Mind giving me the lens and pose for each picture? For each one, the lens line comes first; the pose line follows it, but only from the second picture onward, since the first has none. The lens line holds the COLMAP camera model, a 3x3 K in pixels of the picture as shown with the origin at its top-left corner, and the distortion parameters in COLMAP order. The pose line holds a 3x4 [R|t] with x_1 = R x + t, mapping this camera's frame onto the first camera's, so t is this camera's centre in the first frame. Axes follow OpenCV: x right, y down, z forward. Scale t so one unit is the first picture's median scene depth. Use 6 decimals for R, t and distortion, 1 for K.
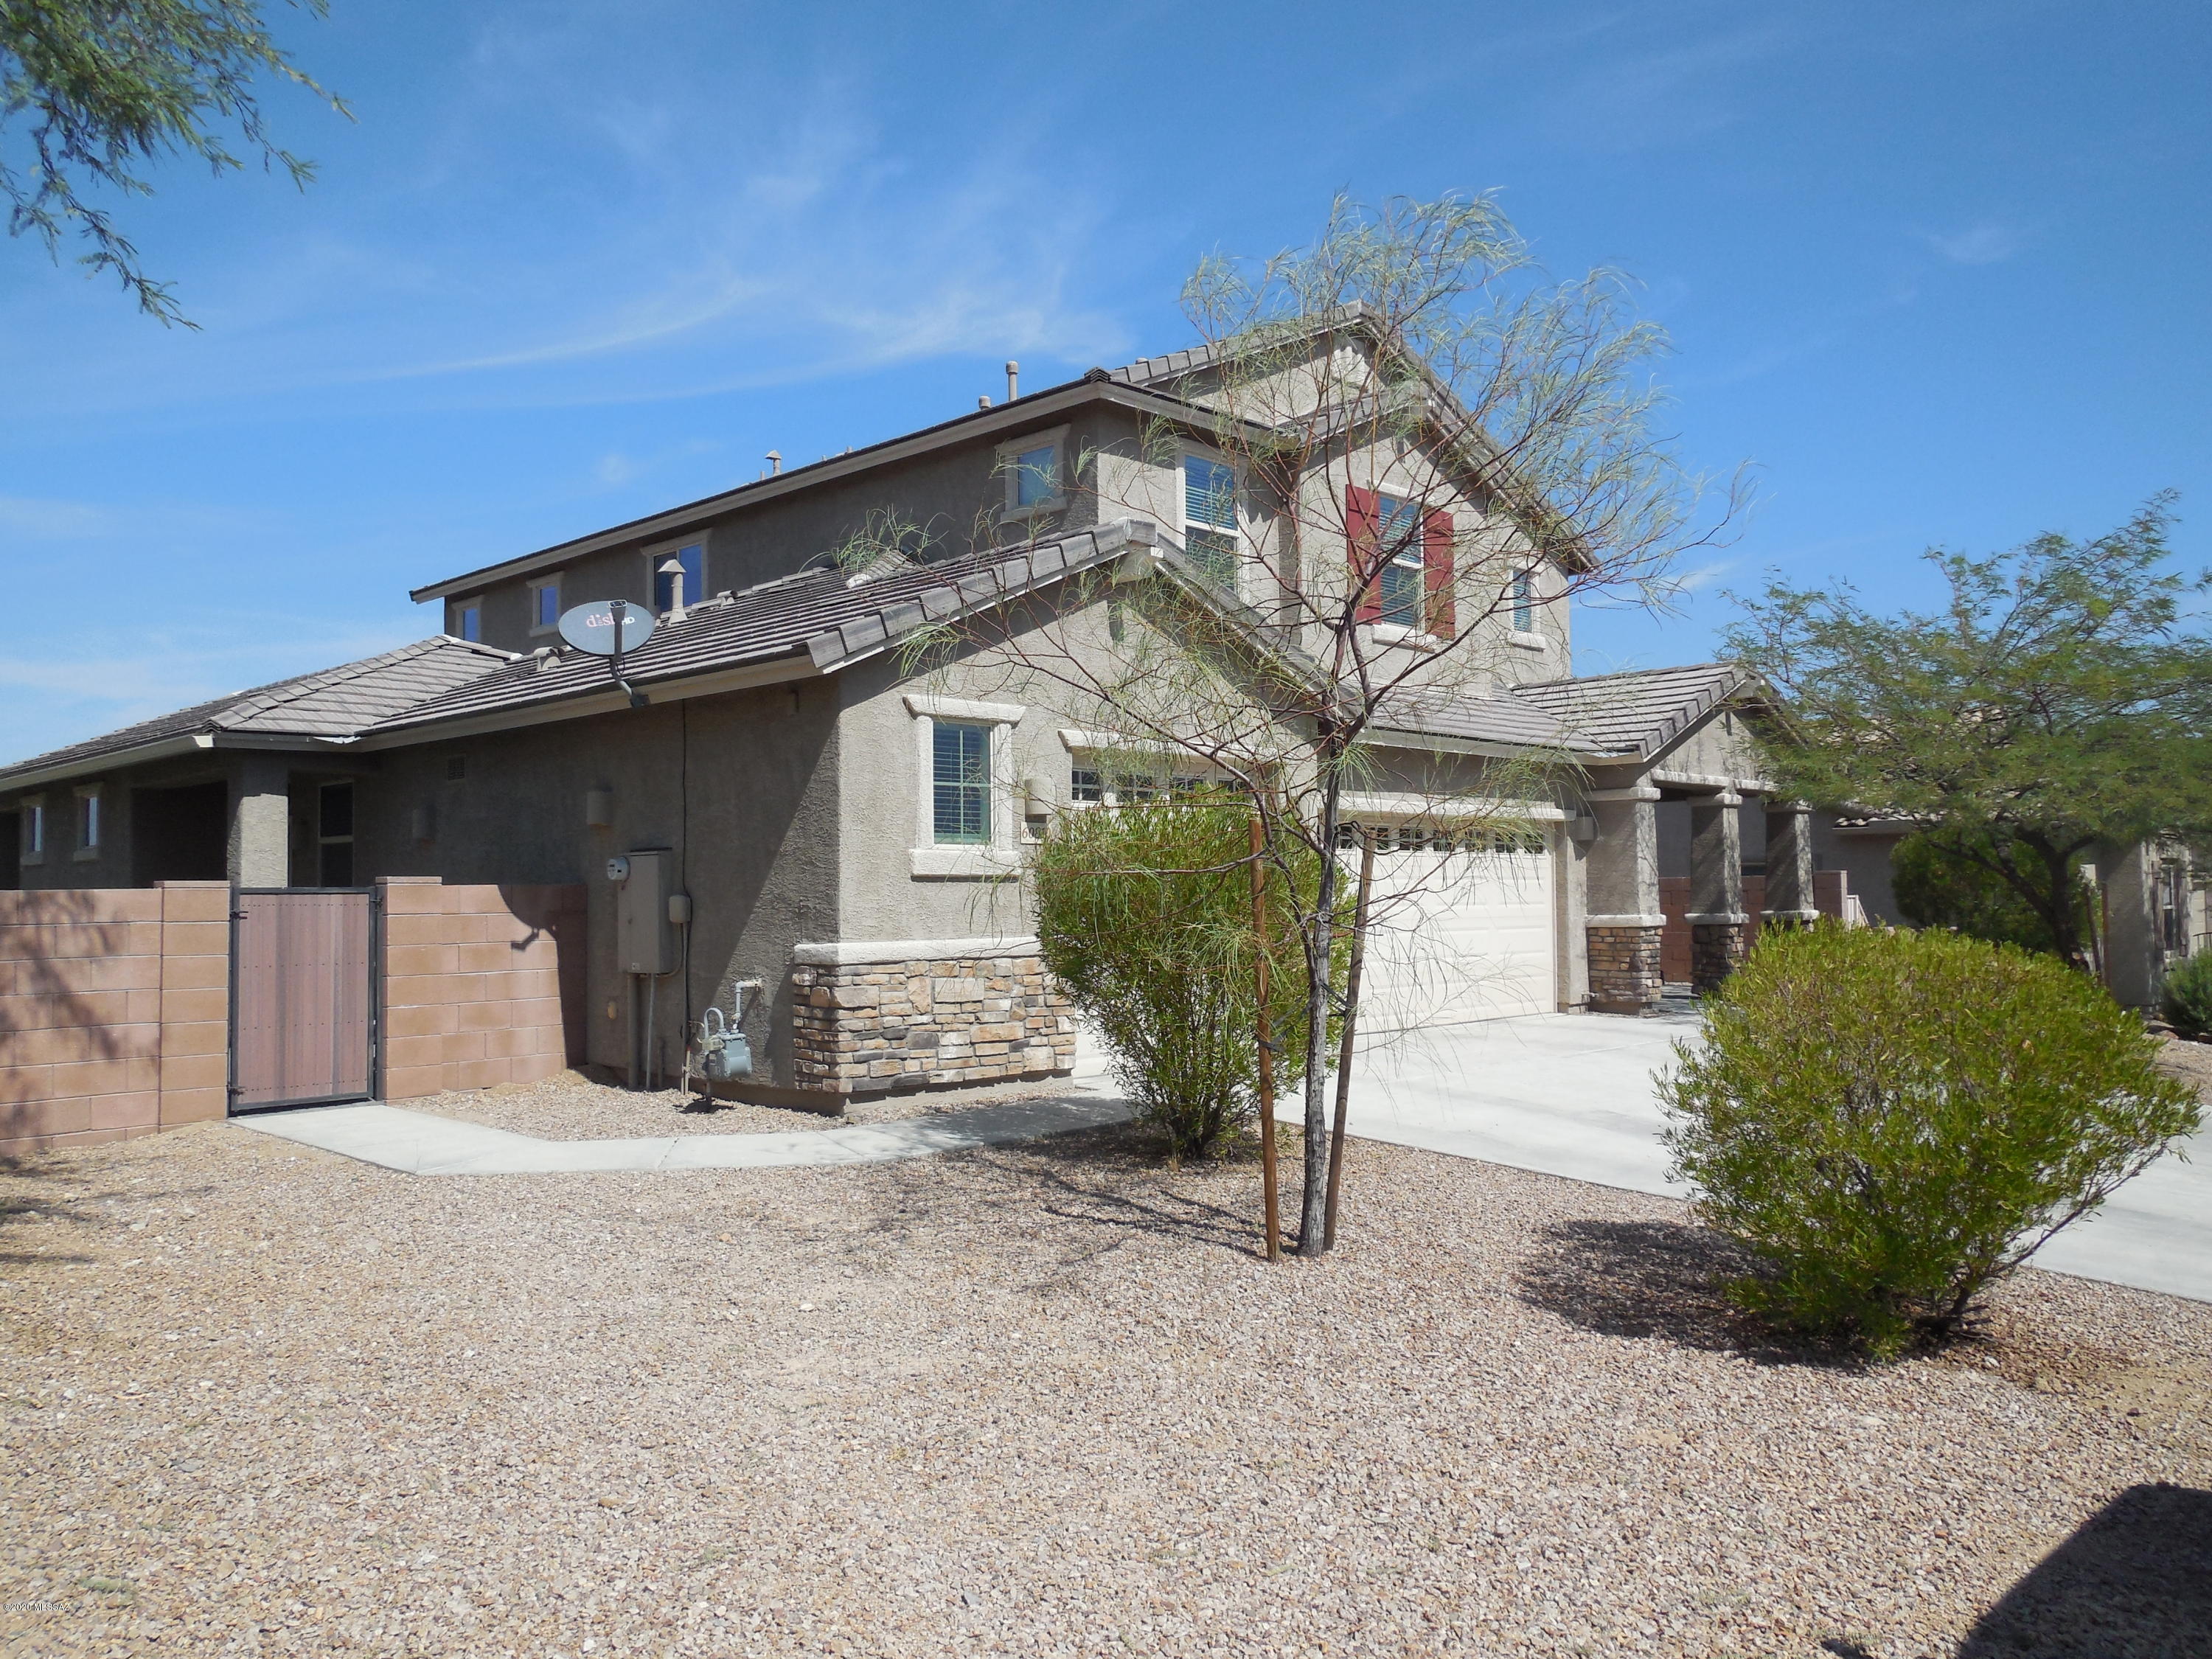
lens RADIAL K [[1664.4, 0, 1108.9], [0, 1664.4, 825.6], [0, 0, 1]] dist [-0.024898, 0.022143]
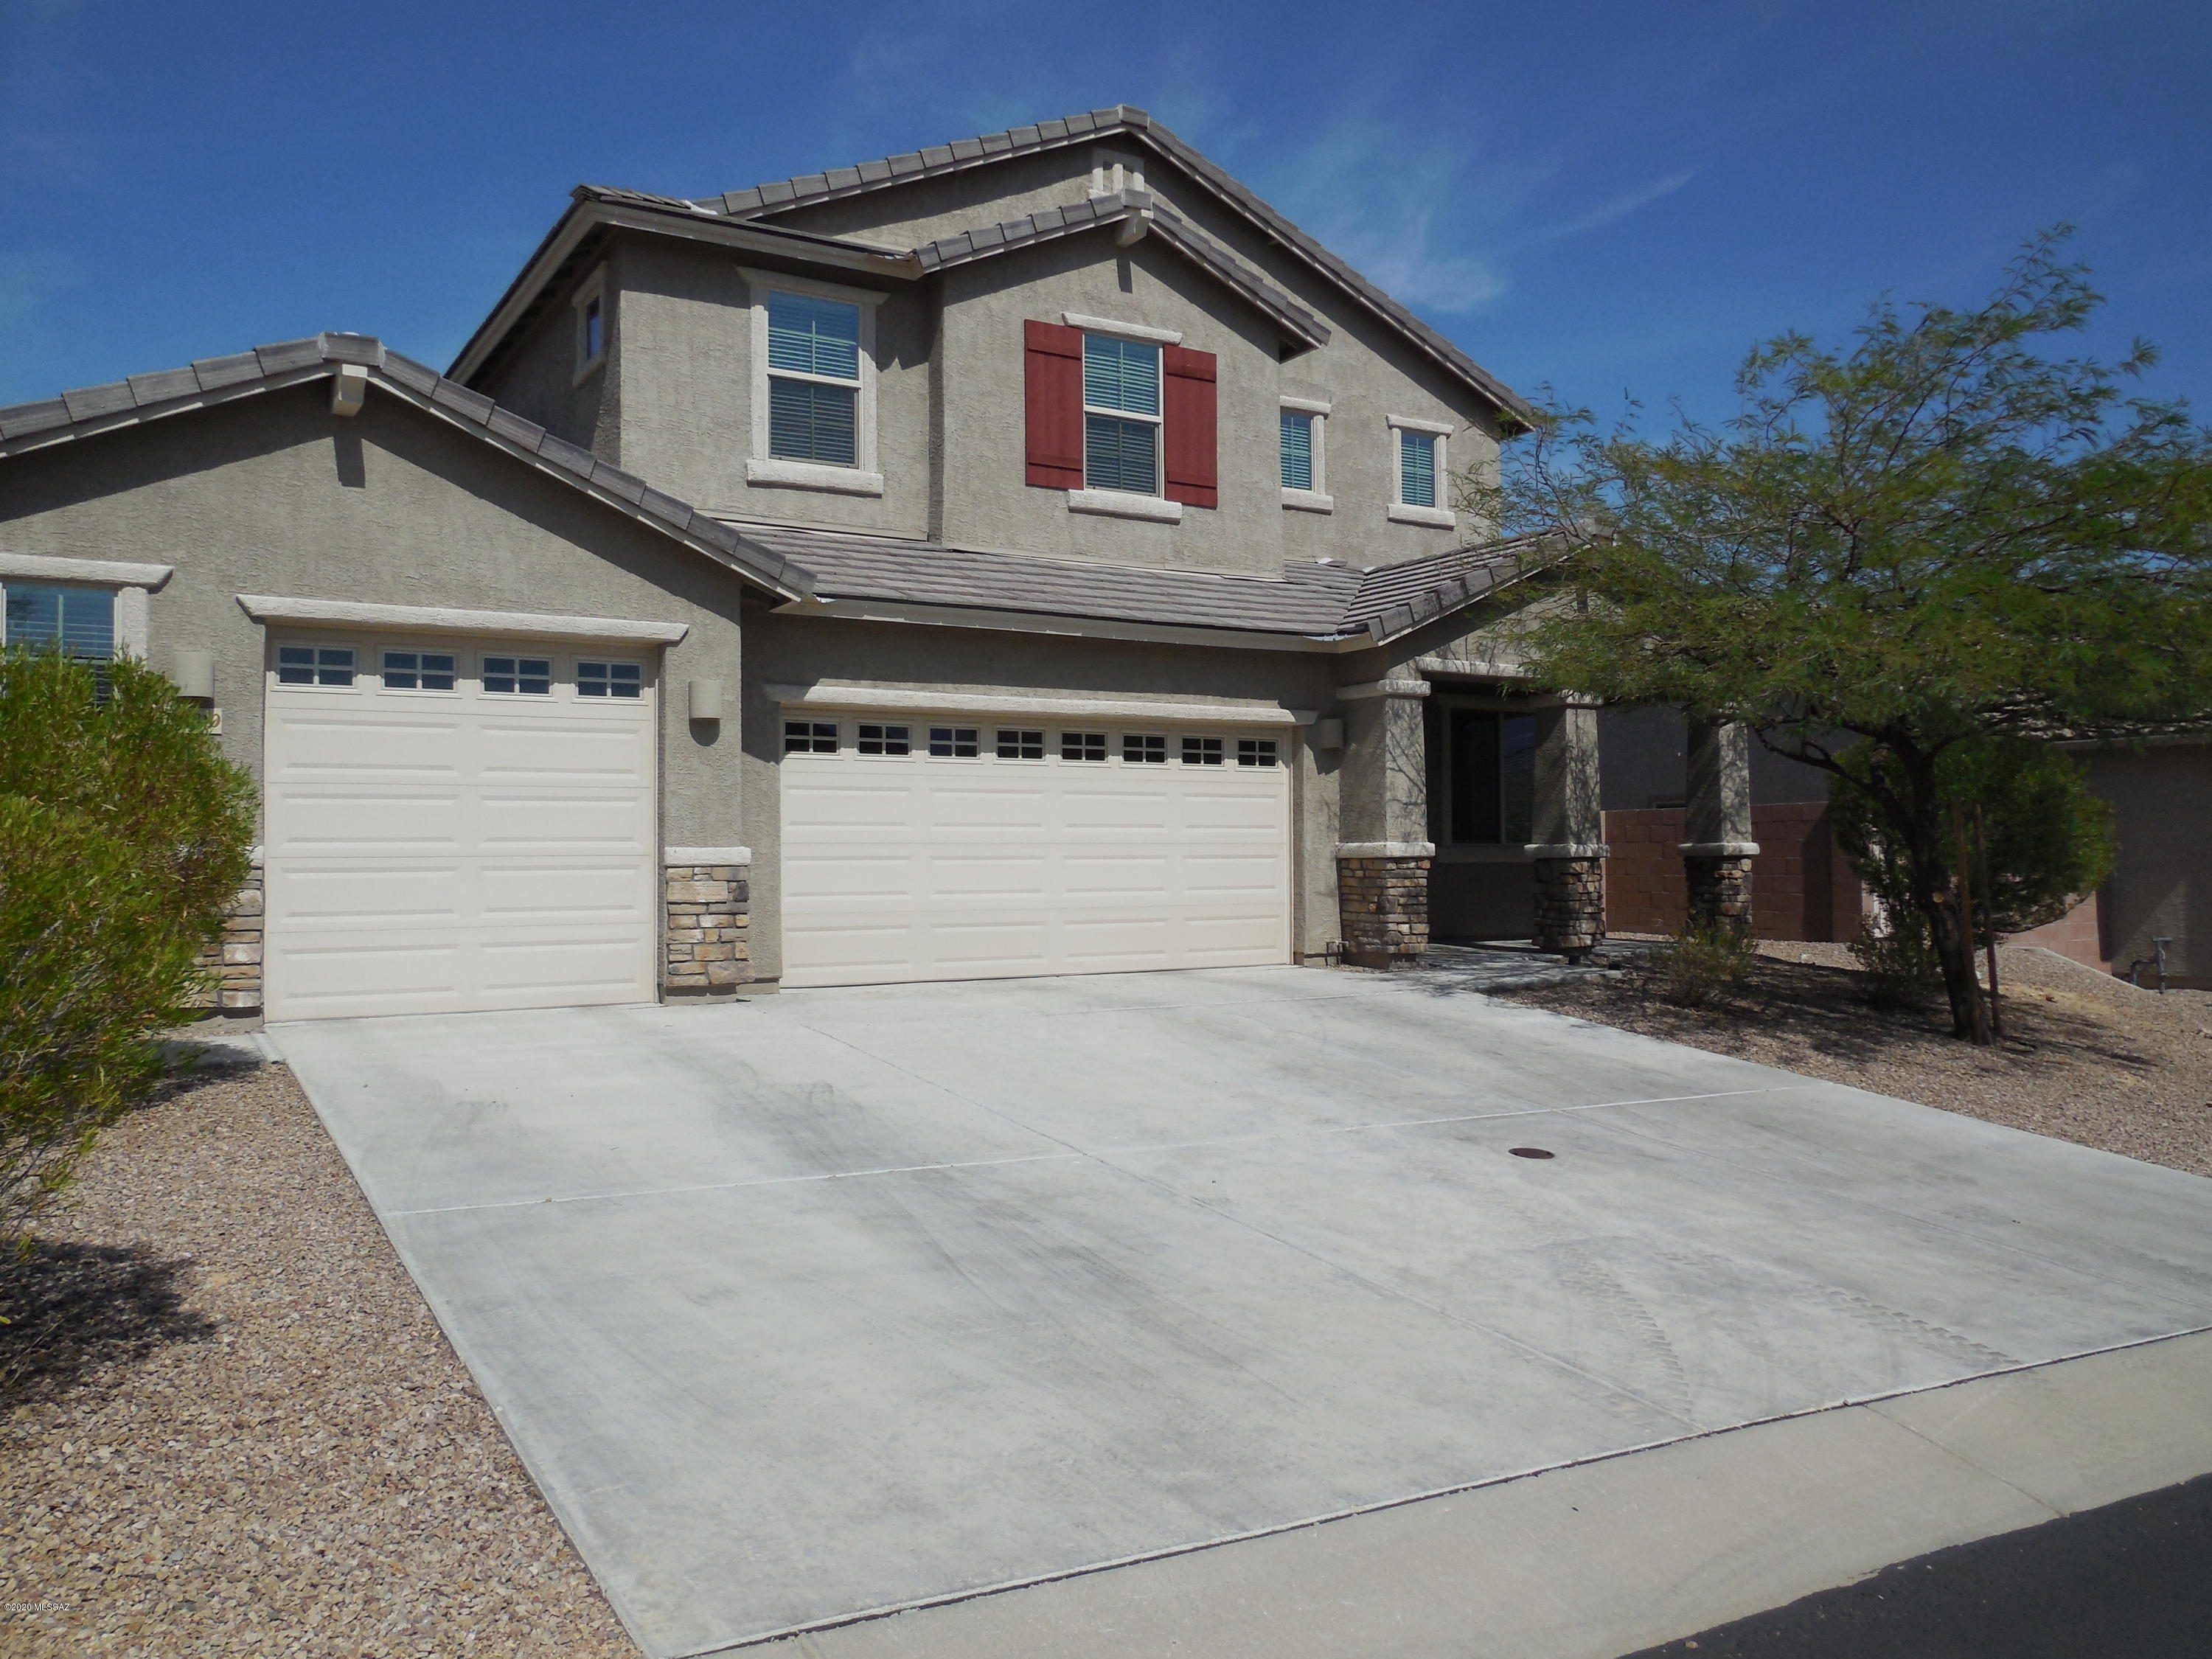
lens RADIAL K [[1536.3, 0, 1104.6], [0, 1536.3, 831.8], [0, 0, 1]] dist [-0.003508, -0.000638]
pose [[0.959904, 0.007636, -0.280225, 0.390062], [0.003304, 0.999251, 0.038545, 0.019970], [0.280310, -0.037925, 0.959160, 0.263689]]
